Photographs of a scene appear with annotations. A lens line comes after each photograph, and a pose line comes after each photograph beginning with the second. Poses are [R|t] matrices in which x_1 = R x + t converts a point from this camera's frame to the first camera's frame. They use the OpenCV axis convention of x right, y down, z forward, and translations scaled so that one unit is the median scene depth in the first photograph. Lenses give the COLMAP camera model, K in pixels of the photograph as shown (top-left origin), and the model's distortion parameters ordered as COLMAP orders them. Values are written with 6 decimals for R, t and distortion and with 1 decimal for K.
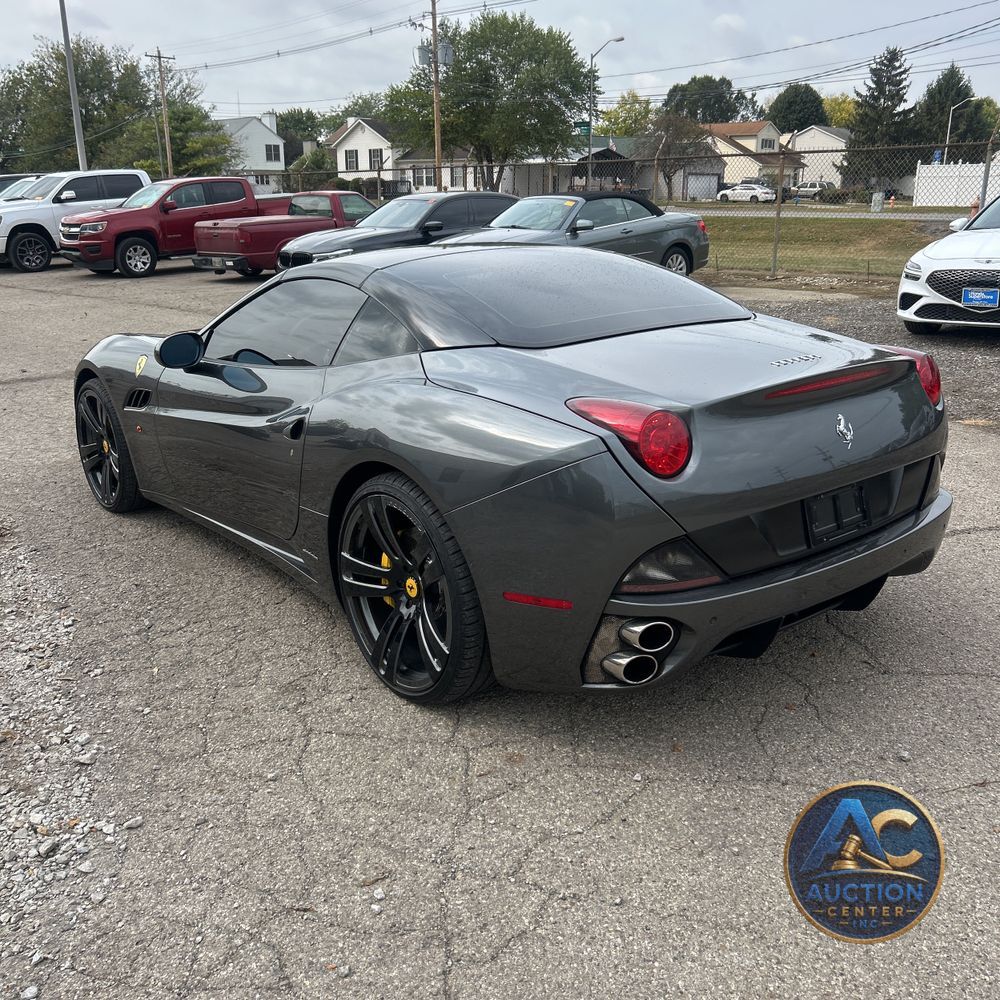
lens RADIAL K [[1011.1, 0, 489.1], [0, 1011.1, 503.3], [0, 0, 1]] dist [0.051177, -0.067199]
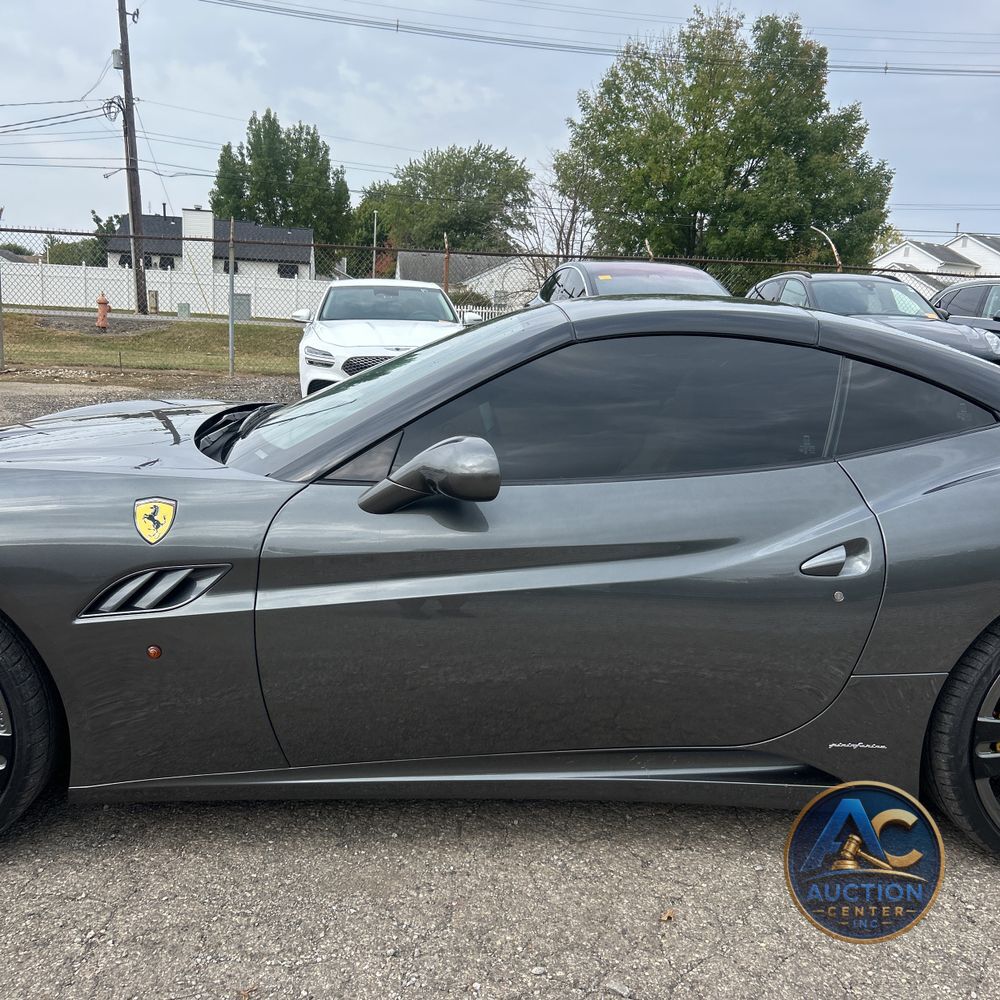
lens RADIAL K [[1011.1, 0, 489.1], [0, 1011.1, 503.3], [0, 0, 1]] dist [0.051177, -0.067199]
pose [[0.585208, -0.115086, 0.802675, -0.067775], [0.189470, 0.981883, 0.002643, -0.012386], [-0.788437, 0.150536, 0.596411, 0.063335]]
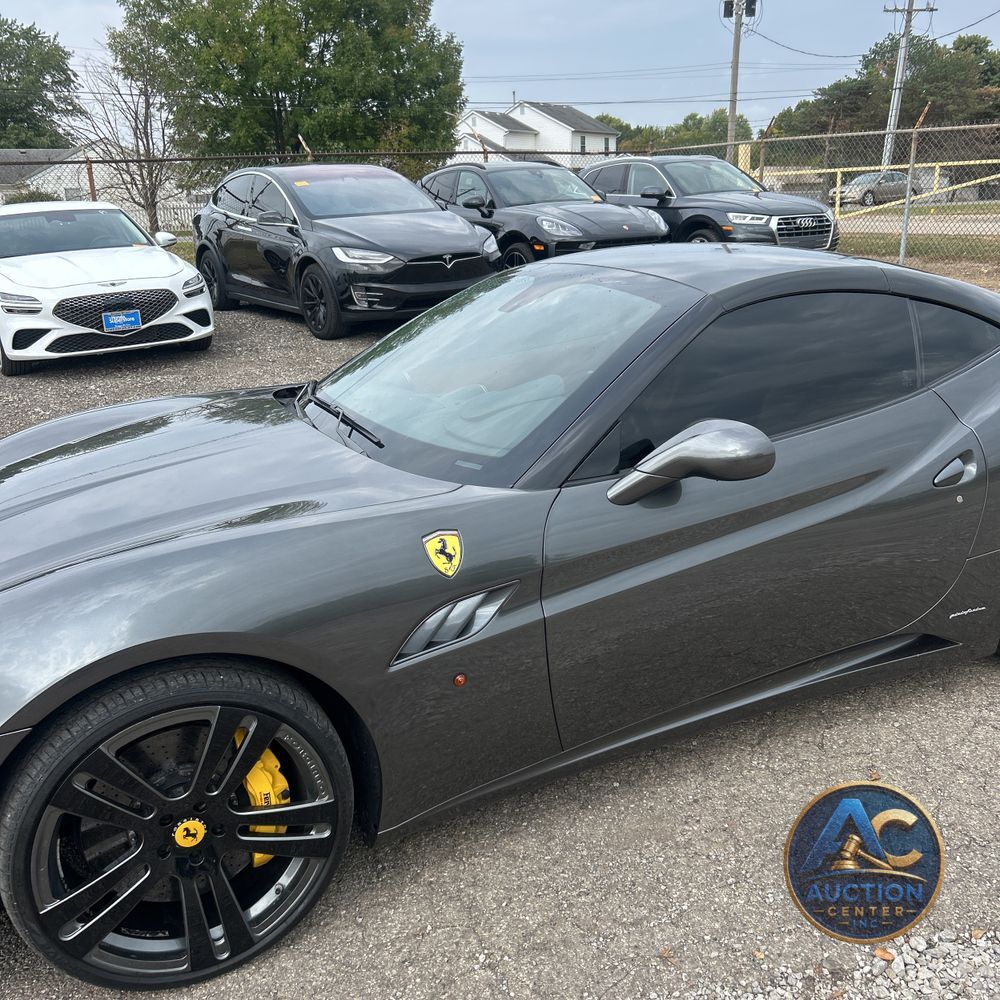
lens RADIAL K [[1011.1, 0, 489.1], [0, 1011.1, 503.3], [0, 0, 1]] dist [0.051177, -0.067199]
pose [[0.217216, -0.281560, 0.934634, -0.082729], [0.316494, 0.926084, 0.205428, -0.026551], [-0.923390, 0.251184, 0.290272, 0.089710]]
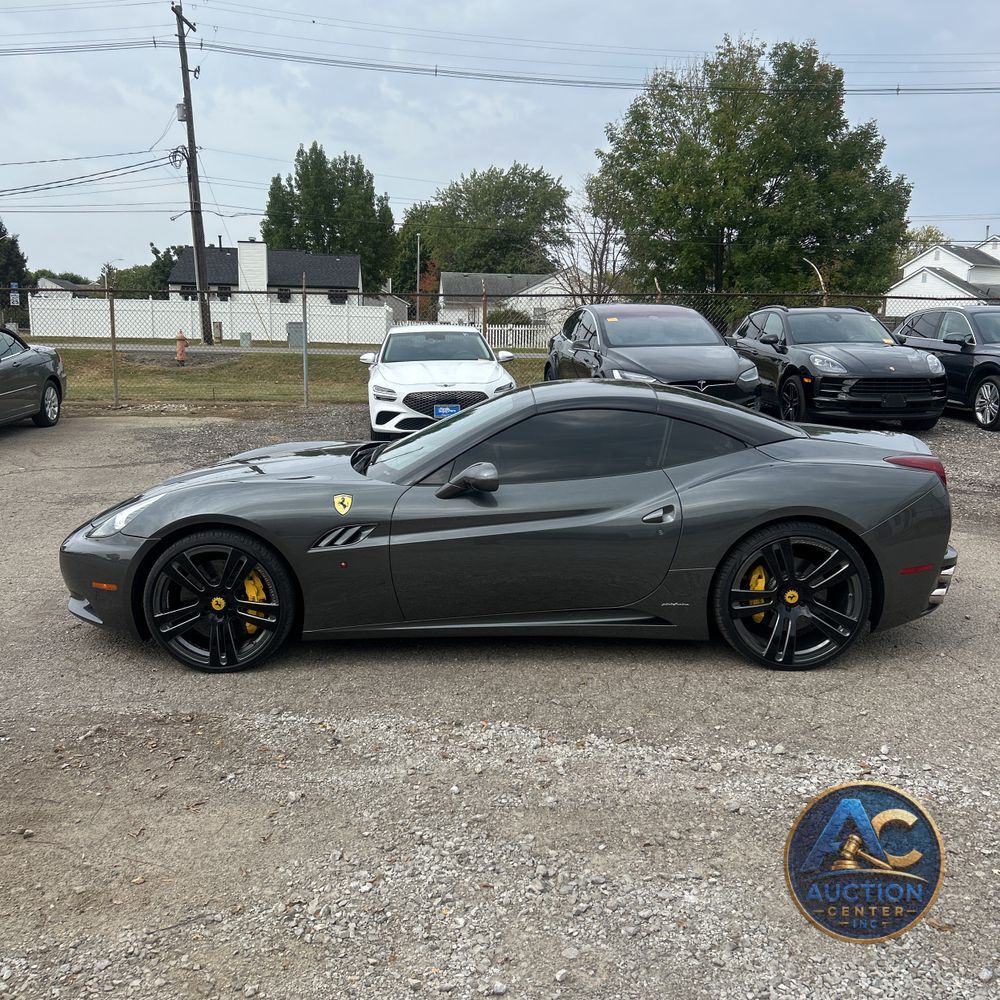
lens RADIAL K [[1007.3, 0, 500.0], [0, 1007.3, 500.0], [0, 0, 1]] dist [0.118873, -0.235822]
pose [[0.611168, -0.119833, 0.782377, -0.112818], [0.213892, 0.976701, -0.017490, -0.009452], [-0.762052, 0.178033, 0.622560, 0.024978]]
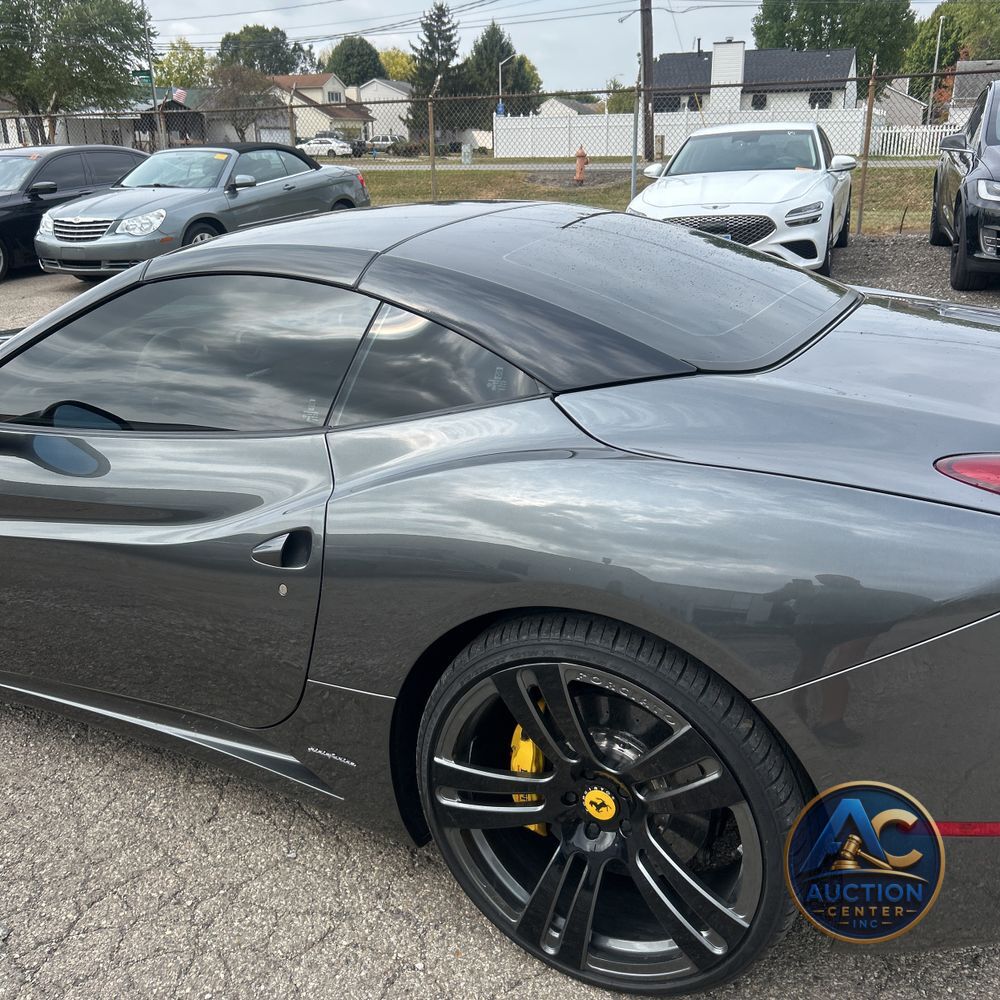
lens RADIAL K [[1011.8, 0, 490.3], [0, 1011.8, 500.2], [0, 0, 1]] dist [0.007924, 0.003511]
pose [[0.913983, -0.147178, 0.378119, -0.023720], [0.132799, 0.989076, 0.063985, -0.009706], [-0.383405, -0.008268, 0.923543, 0.035665]]
